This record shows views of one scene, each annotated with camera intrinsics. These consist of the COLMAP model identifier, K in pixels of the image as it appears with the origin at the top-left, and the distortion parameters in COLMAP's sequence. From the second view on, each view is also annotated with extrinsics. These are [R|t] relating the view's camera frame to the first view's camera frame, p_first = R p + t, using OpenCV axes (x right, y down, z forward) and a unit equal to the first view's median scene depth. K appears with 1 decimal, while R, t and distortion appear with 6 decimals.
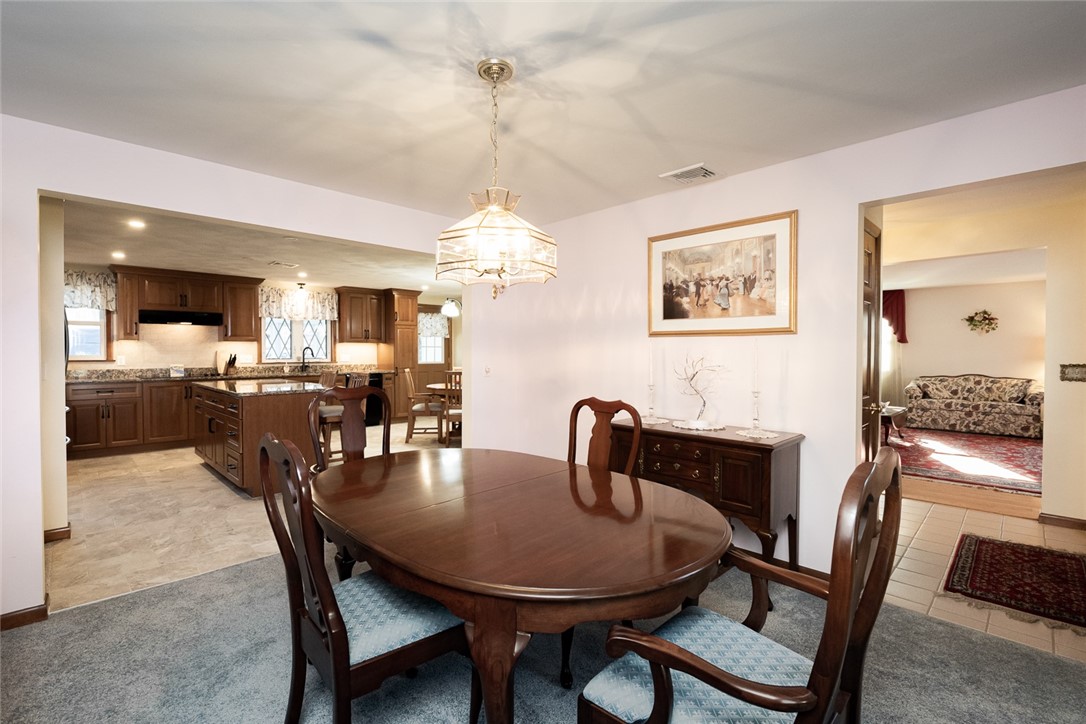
lens RADIAL K [[495.4, 0, 543.0], [0, 495.4, 362.0], [0, 0, 1]] dist [-0.013090, -0.000236]
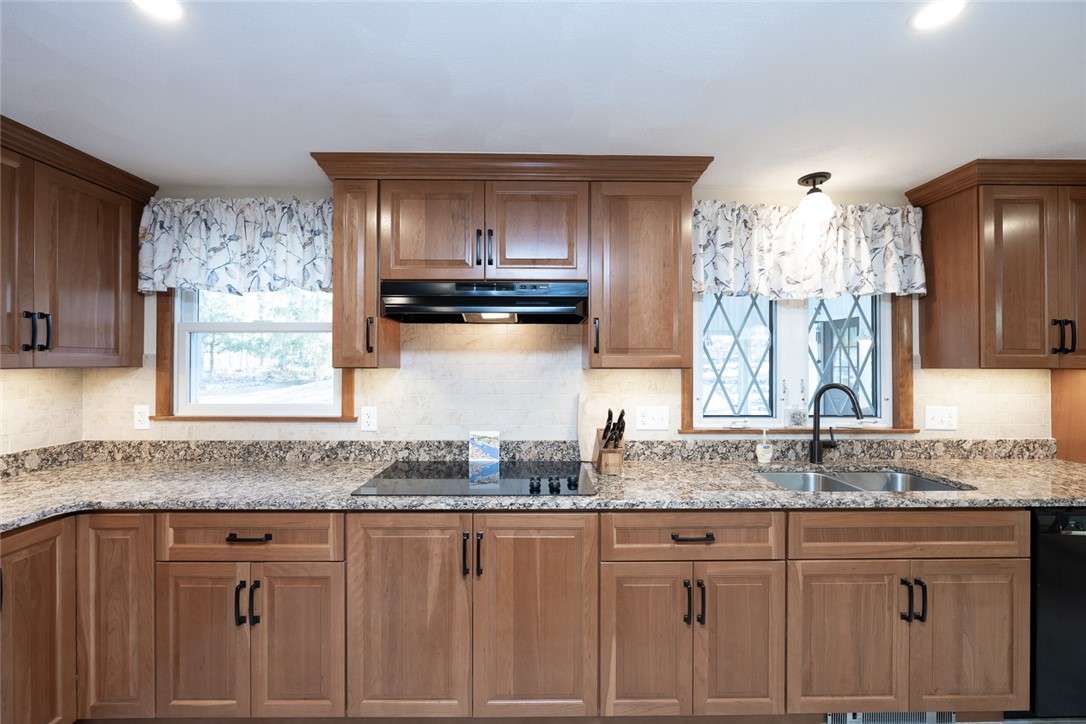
lens RADIAL K [[433.8, 0, 535.1], [0, 433.8, 358.1], [0, 0, 1]] dist [-0.003266, -0.000206]
pose [[0.707116, -0.004620, -0.707082, -0.503896], [-0.015968, 0.999619, -0.022501, -0.044669], [0.706917, 0.027202, 0.706773, 0.822834]]
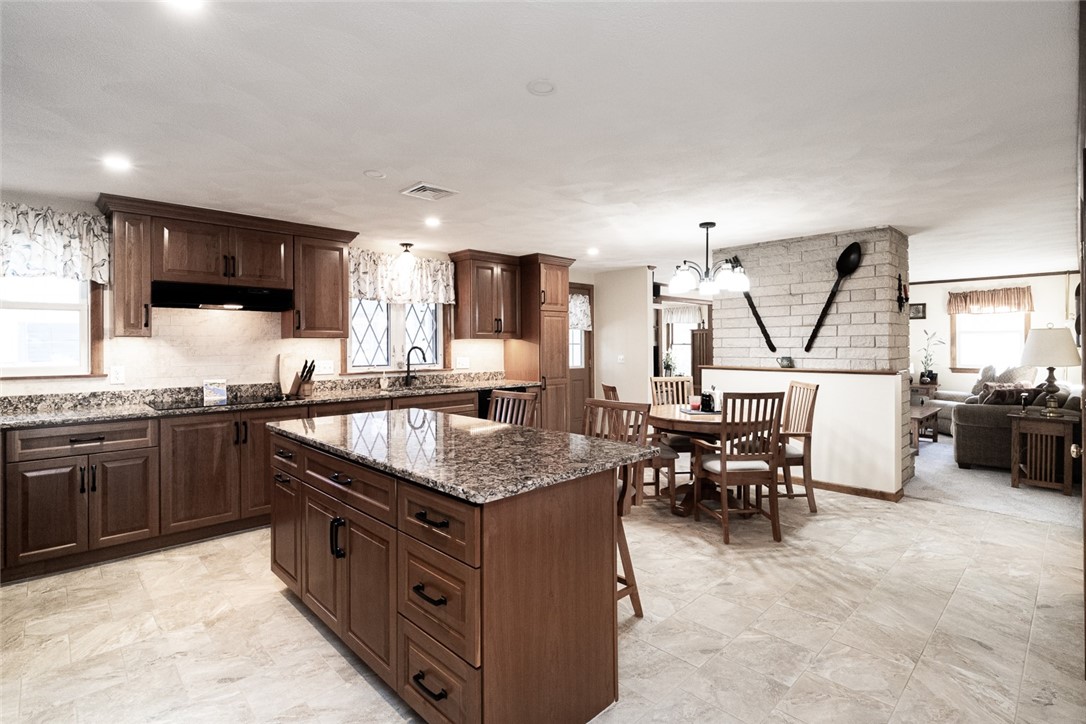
lens RADIAL K [[529.5, 0, 546.3], [0, 529.5, 346.6], [0, 0, 1]] dist [-0.002045, -0.000683]
pose [[0.999795, -0.006209, -0.019280, -0.360785], [0.005845, 0.999804, -0.018924, -0.019975], [0.019394, 0.018807, 0.999635, 0.408267]]
